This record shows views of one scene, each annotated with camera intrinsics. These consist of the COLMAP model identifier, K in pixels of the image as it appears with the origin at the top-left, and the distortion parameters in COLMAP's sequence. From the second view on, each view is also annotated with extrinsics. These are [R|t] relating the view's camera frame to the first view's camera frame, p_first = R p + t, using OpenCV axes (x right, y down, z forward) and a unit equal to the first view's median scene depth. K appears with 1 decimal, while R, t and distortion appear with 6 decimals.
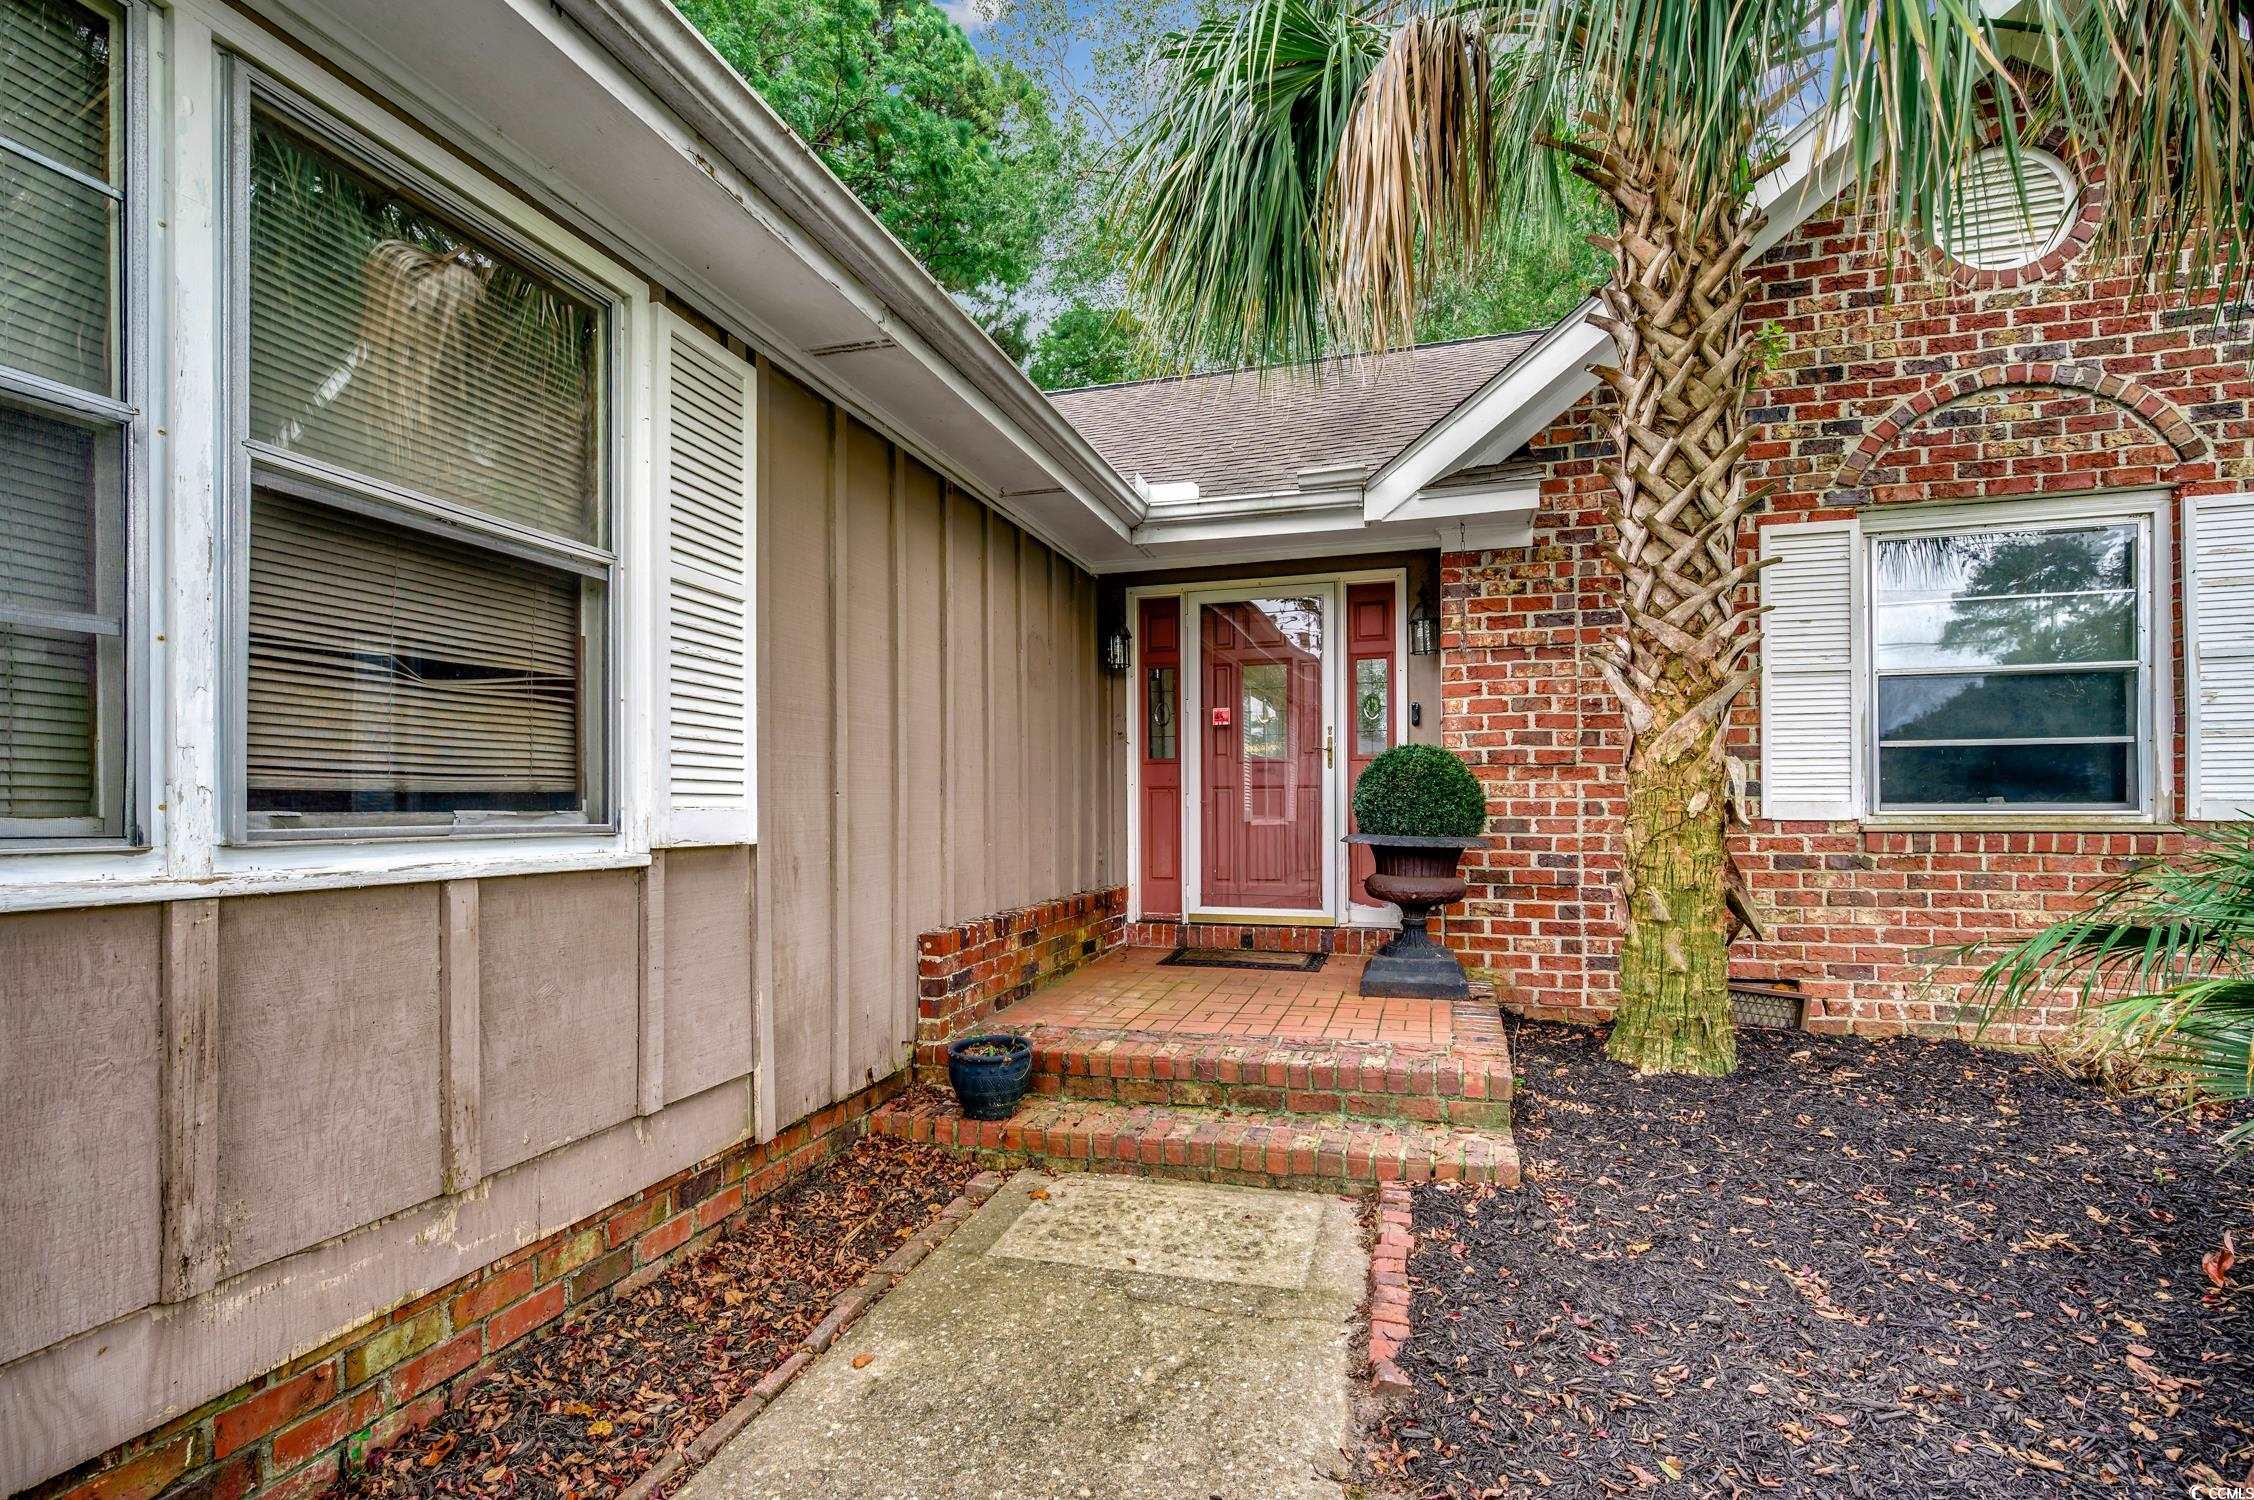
lens RADIAL K [[1013.4, 0, 1124.0], [0, 1013.4, 795.5], [0, 0, 1]] dist [-0.001632, -0.000872]
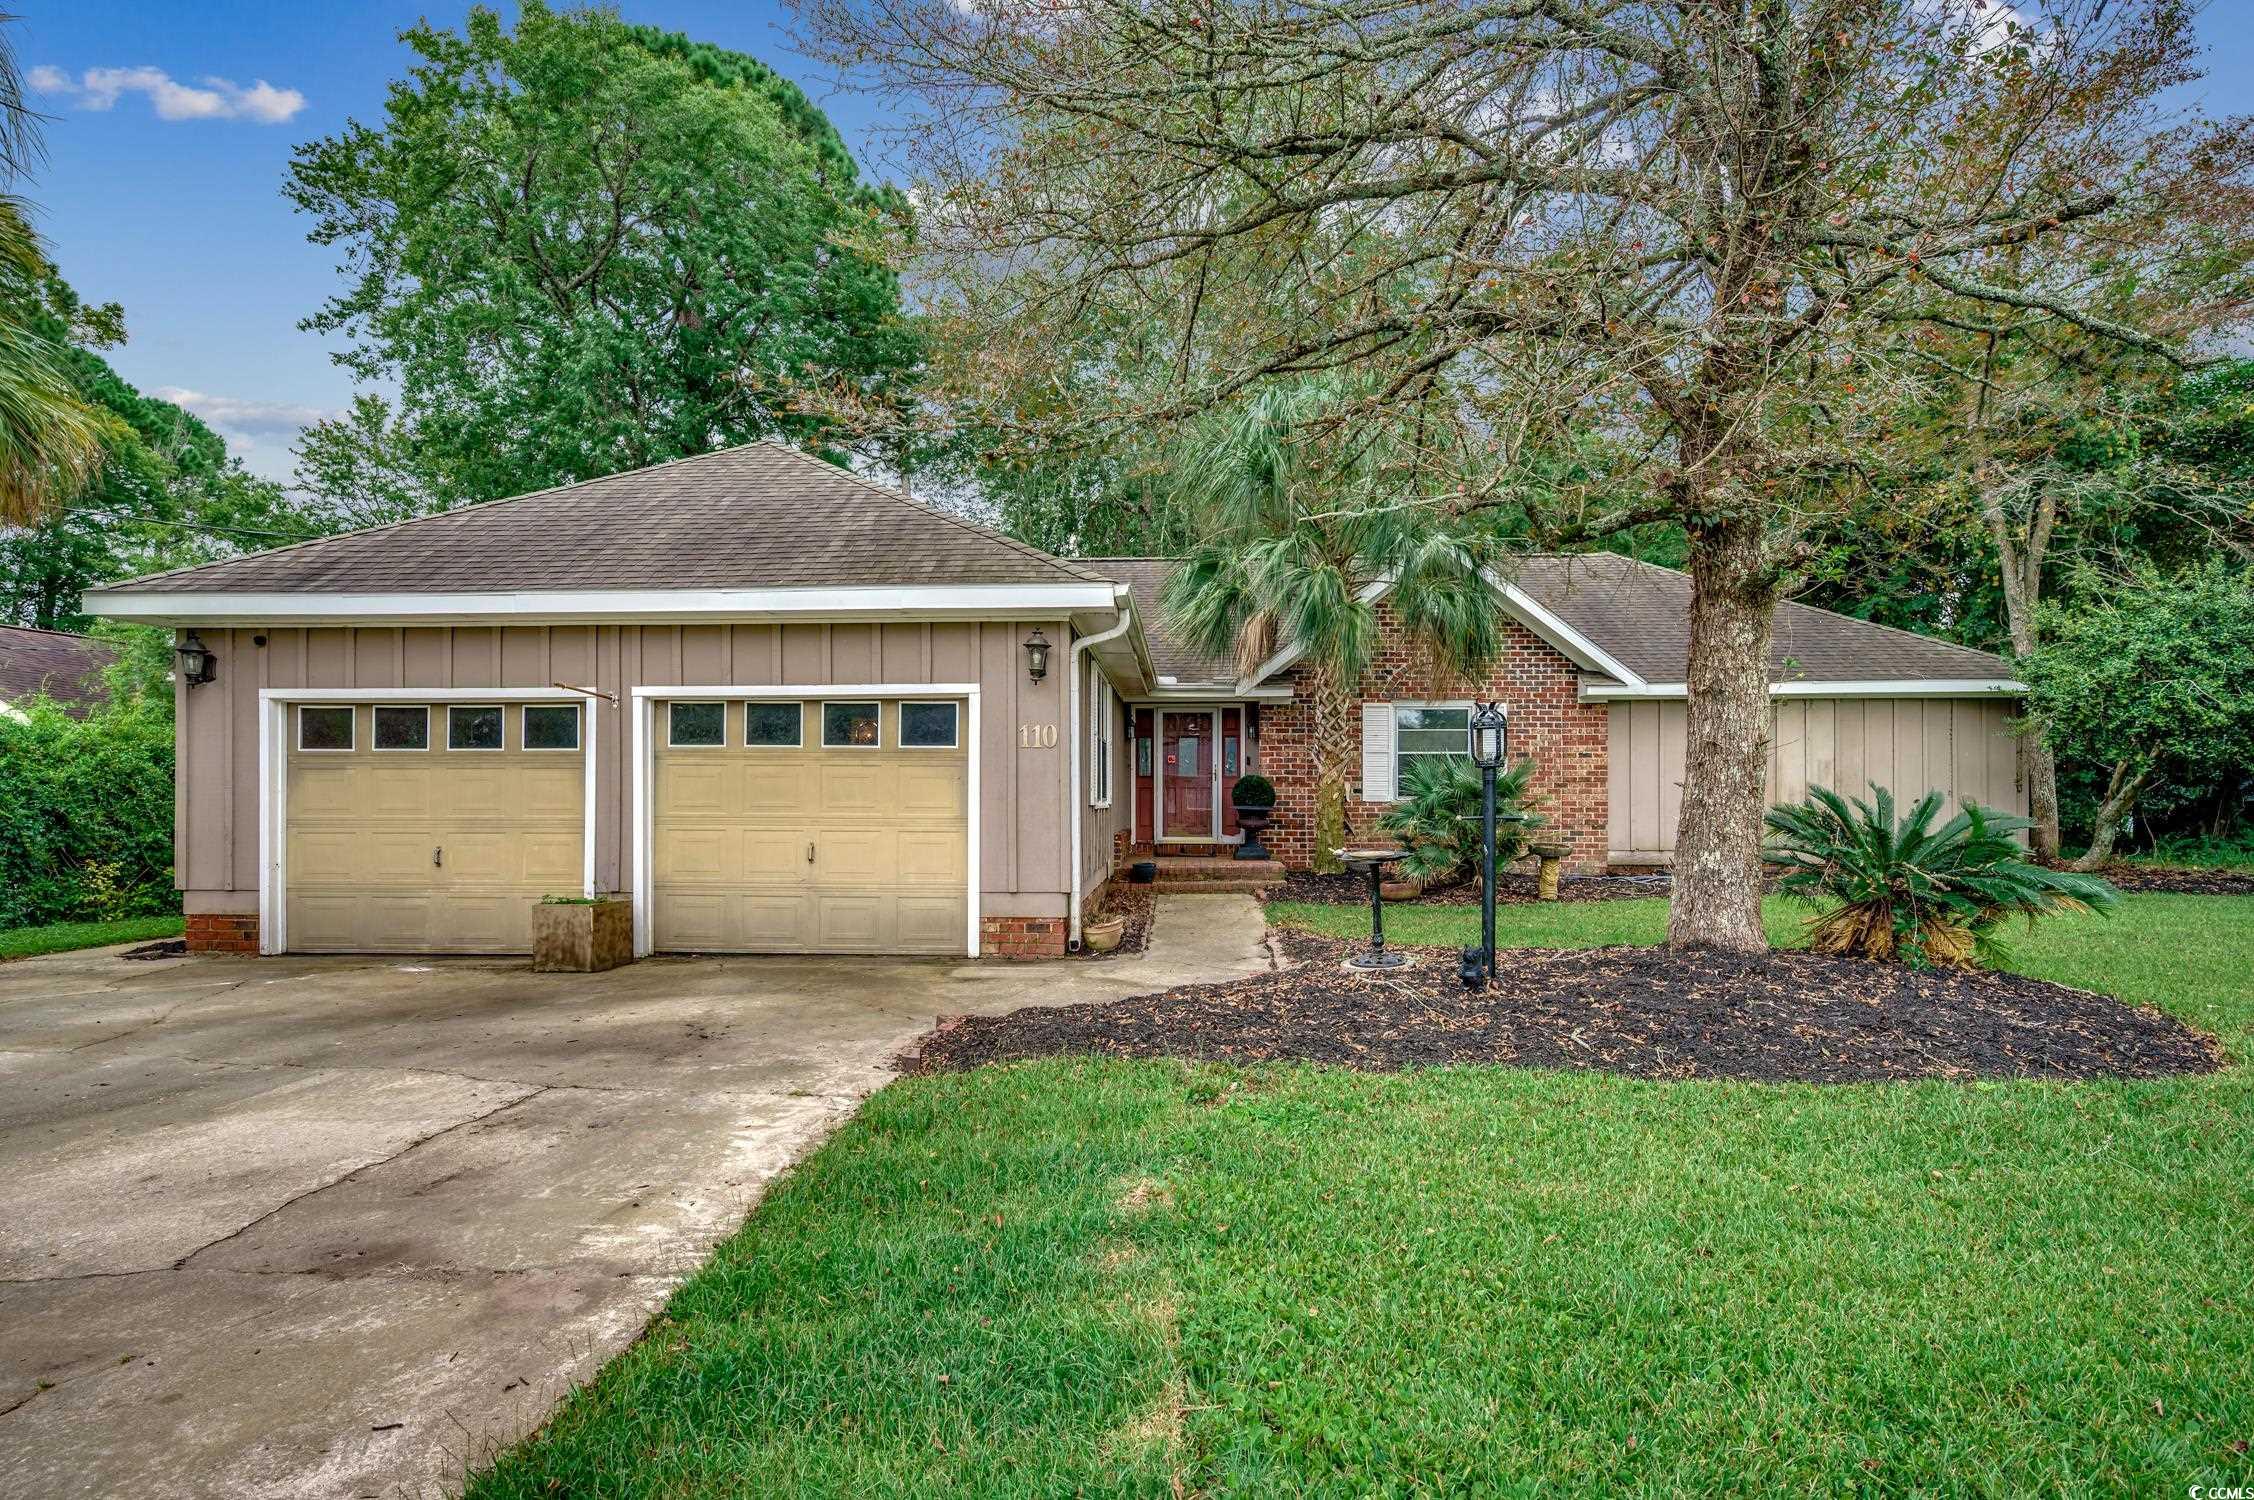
lens RADIAL K [[1013.4, 0, 1124.0], [0, 1013.4, 795.5], [0, 0, 1]] dist [-0.001632, -0.000872]
pose [[0.976042, 0.004804, 0.217530, -0.704847], [-0.006579, 0.999951, 0.007438, -0.010709], [-0.217484, -0.008691, 0.976025, -1.756432]]
